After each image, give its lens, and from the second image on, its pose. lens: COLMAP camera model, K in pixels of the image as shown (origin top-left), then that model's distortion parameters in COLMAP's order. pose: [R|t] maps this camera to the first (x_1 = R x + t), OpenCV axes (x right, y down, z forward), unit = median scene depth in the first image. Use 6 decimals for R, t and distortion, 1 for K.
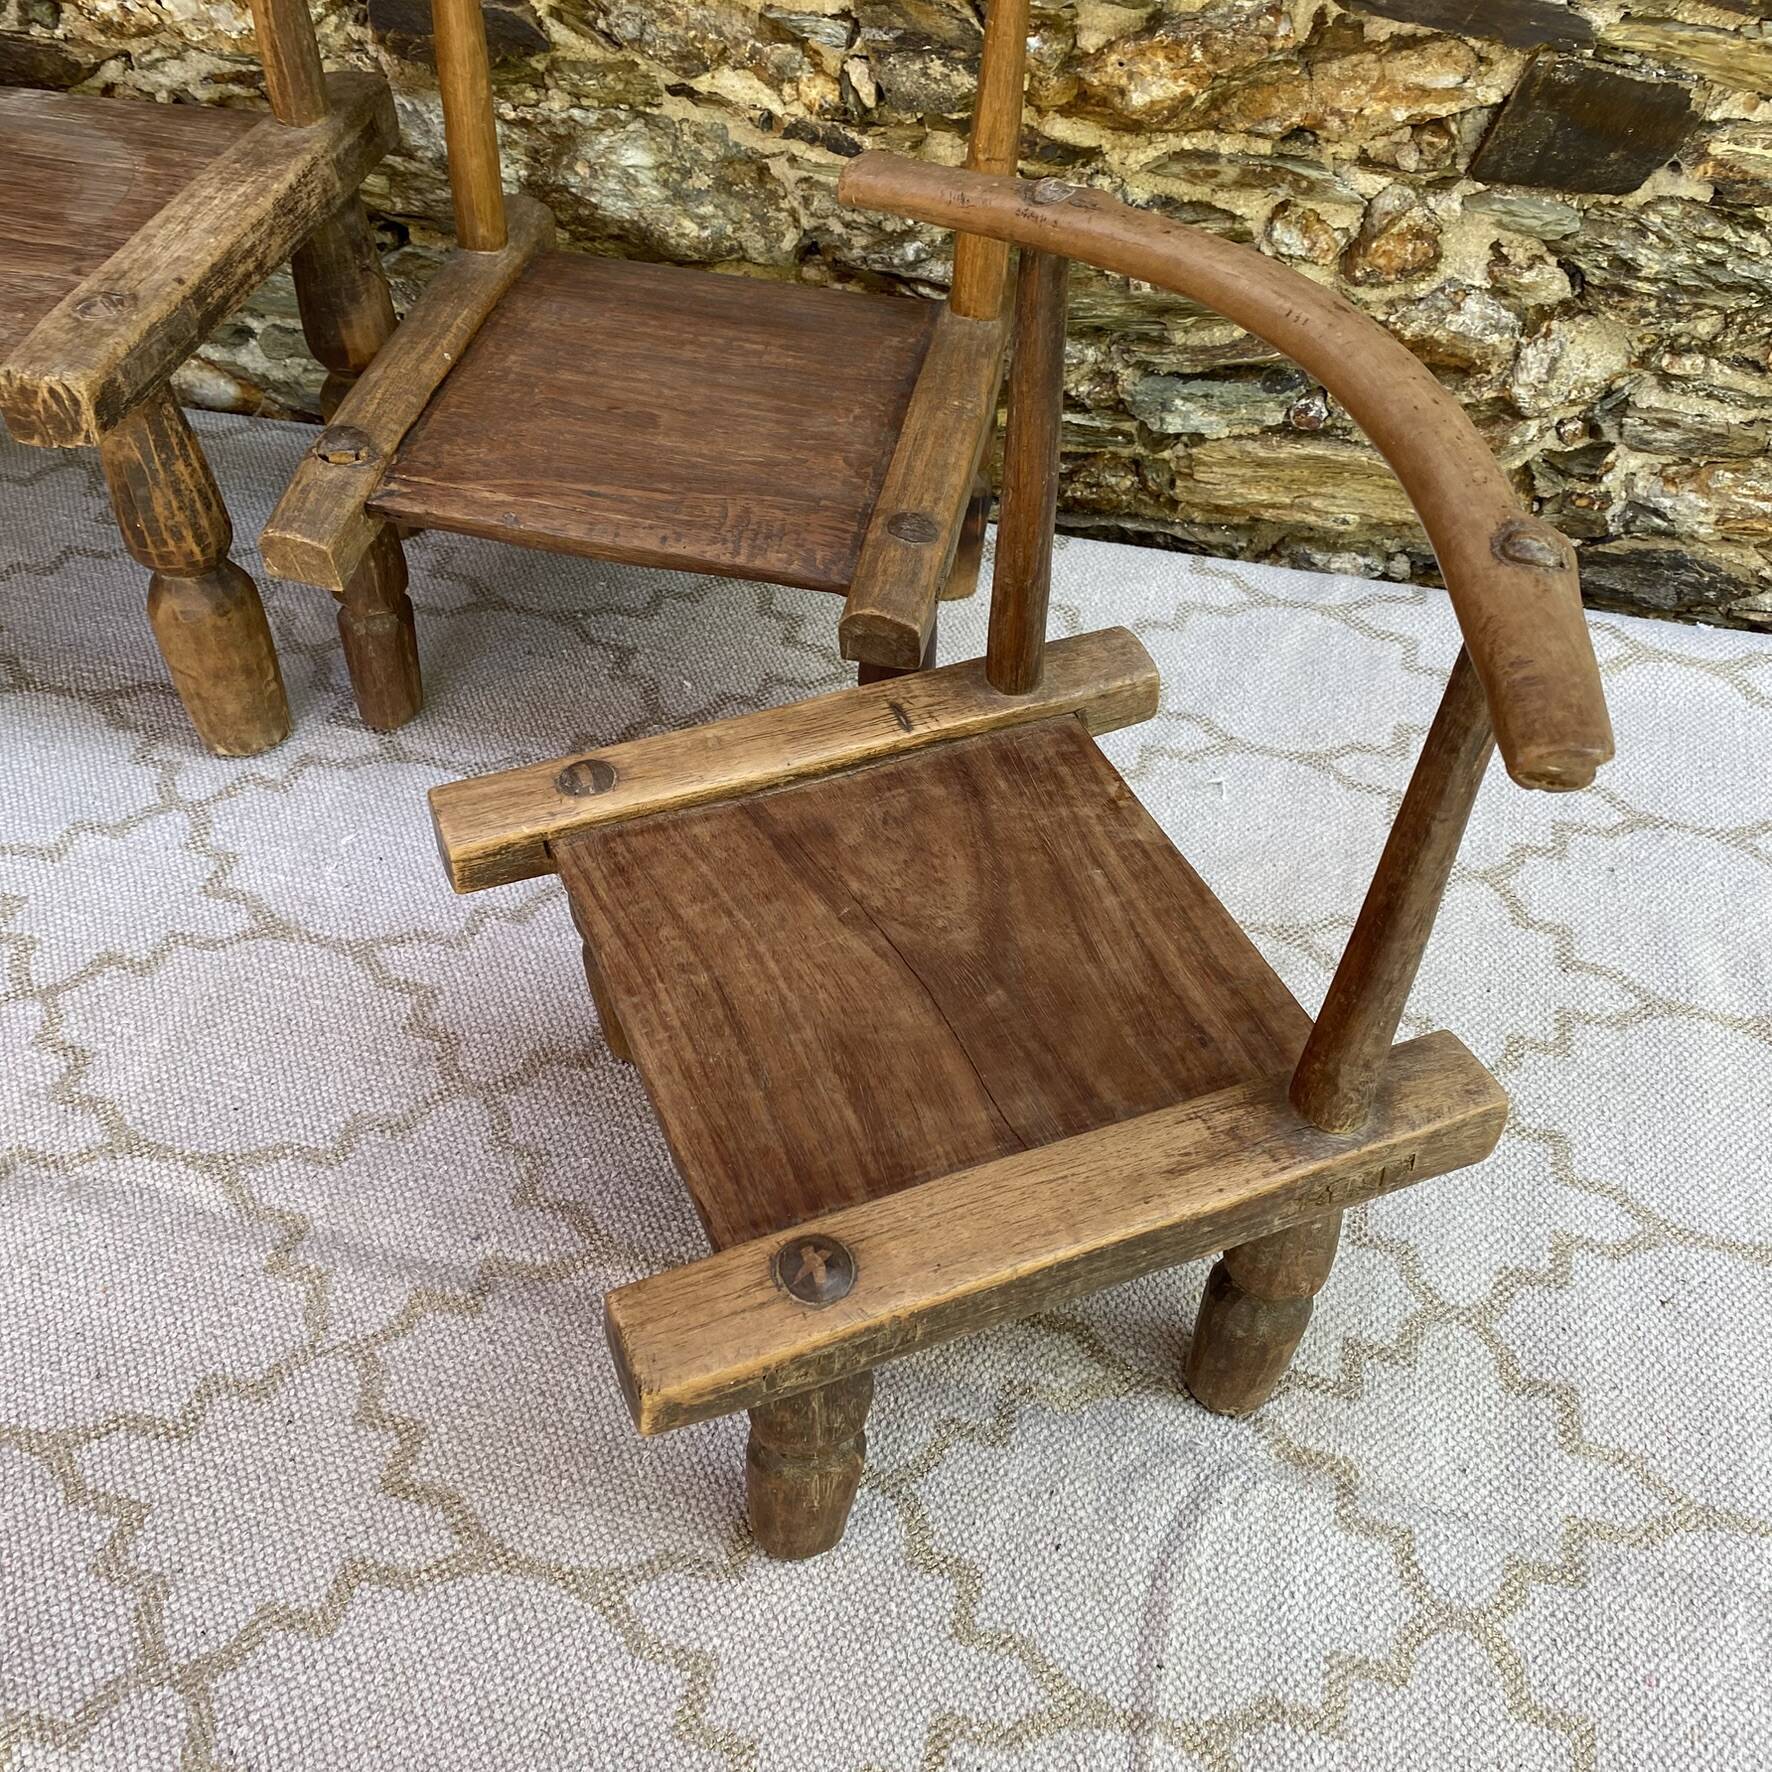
lens RADIAL K [[1810.7, 0, 885.5], [0, 1810.7, 901.1], [0, 0, 1]] dist [0.007853, 0.000000]
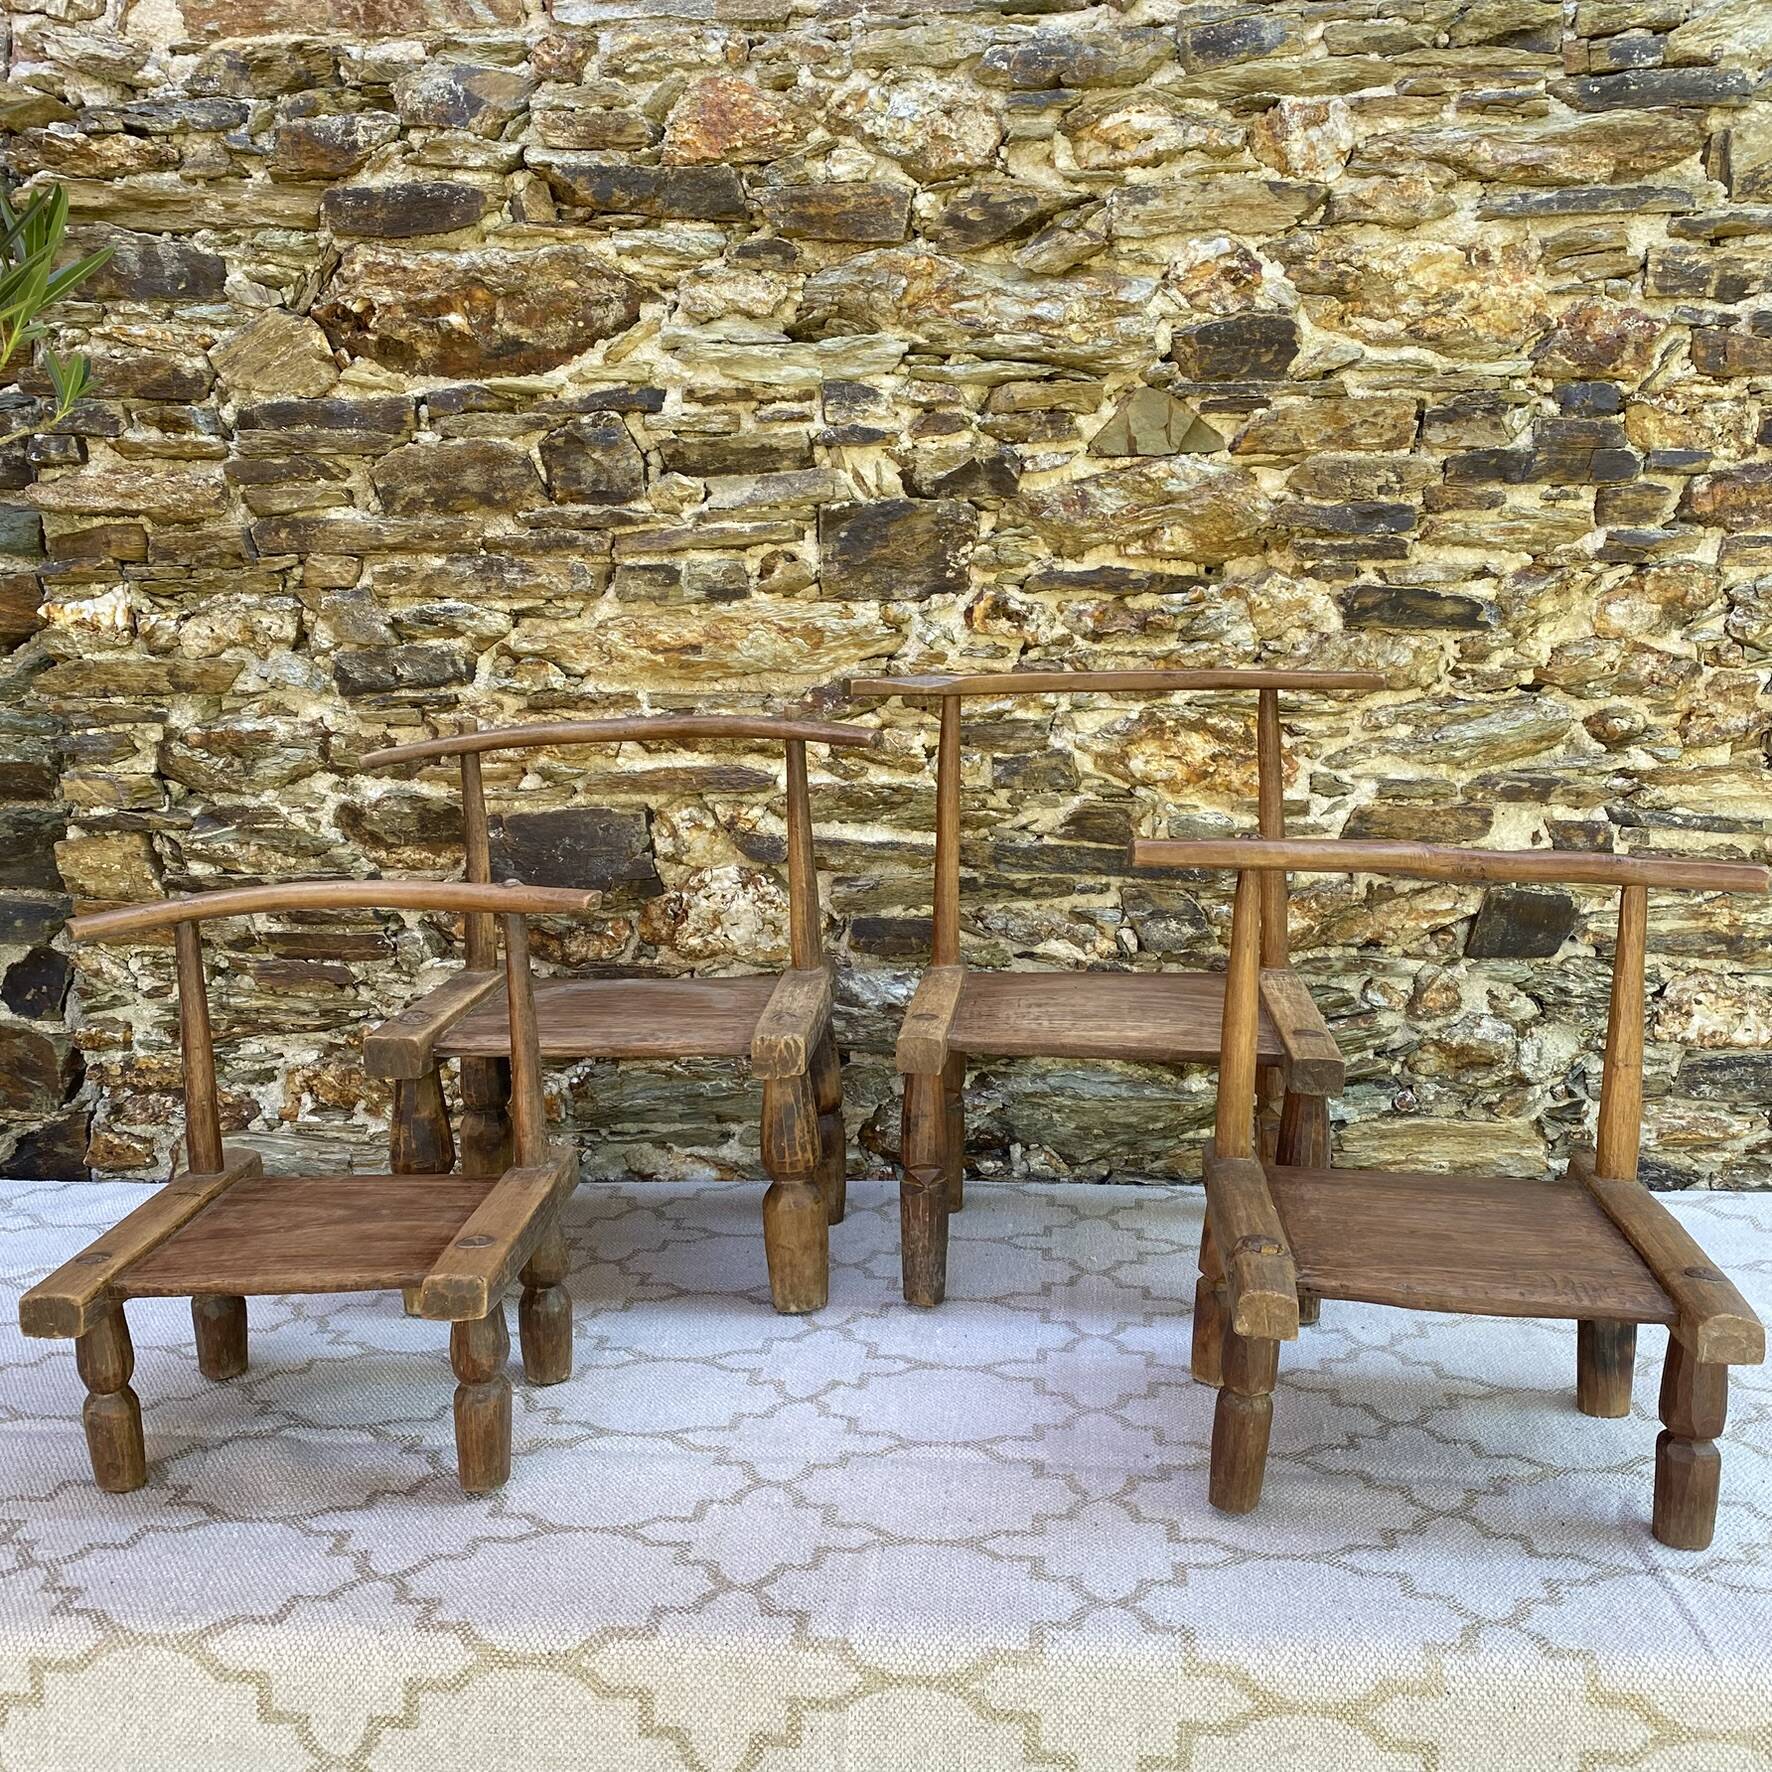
lens RADIAL K [[1810.7, 0, 893.7], [0, 1810.7, 887.6], [0, 0, 1]] dist [0.007853, 0.000000]
pose [[0.988795, -0.063507, 0.135095, -0.498147], [0.131497, 0.798906, -0.586905, 0.549259], [-0.070656, 0.598094, 0.798305, -0.470532]]
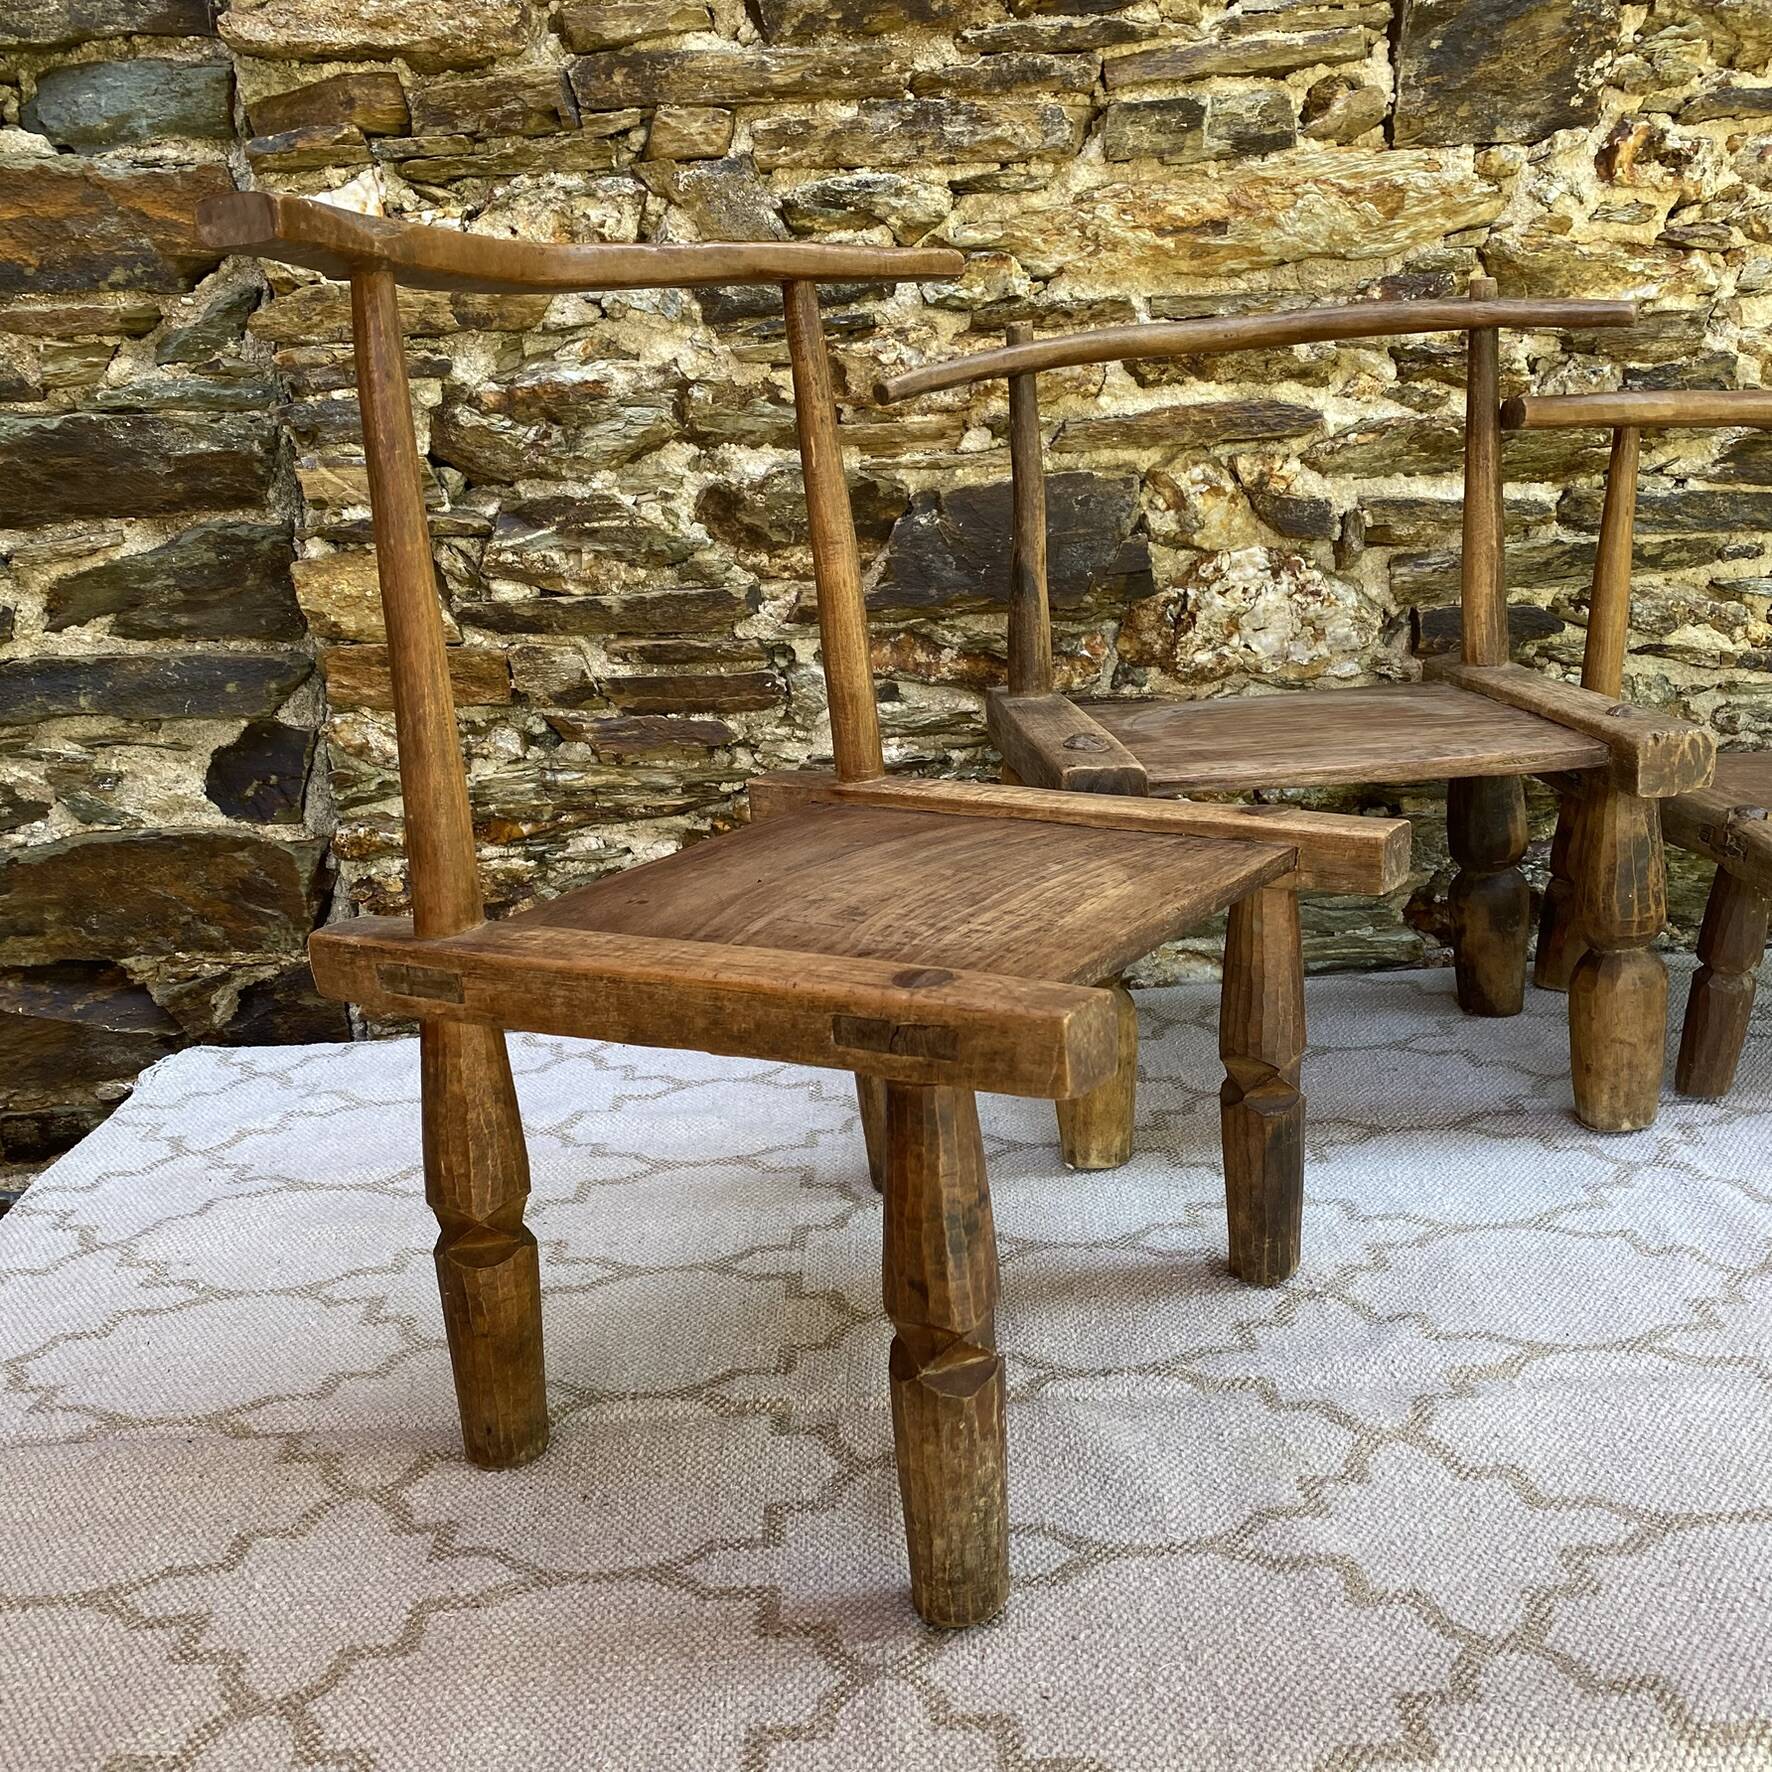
lens RADIAL K [[1810.7, 0, 875.1], [0, 1810.7, 906.5], [0, 0, 1]] dist [0.007853, 0.000000]
pose [[0.967086, -0.143549, 0.210093, -1.003117], [0.230094, 0.845877, -0.481195, 0.227236], [-0.108638, 0.513698, 0.851065, 0.034647]]
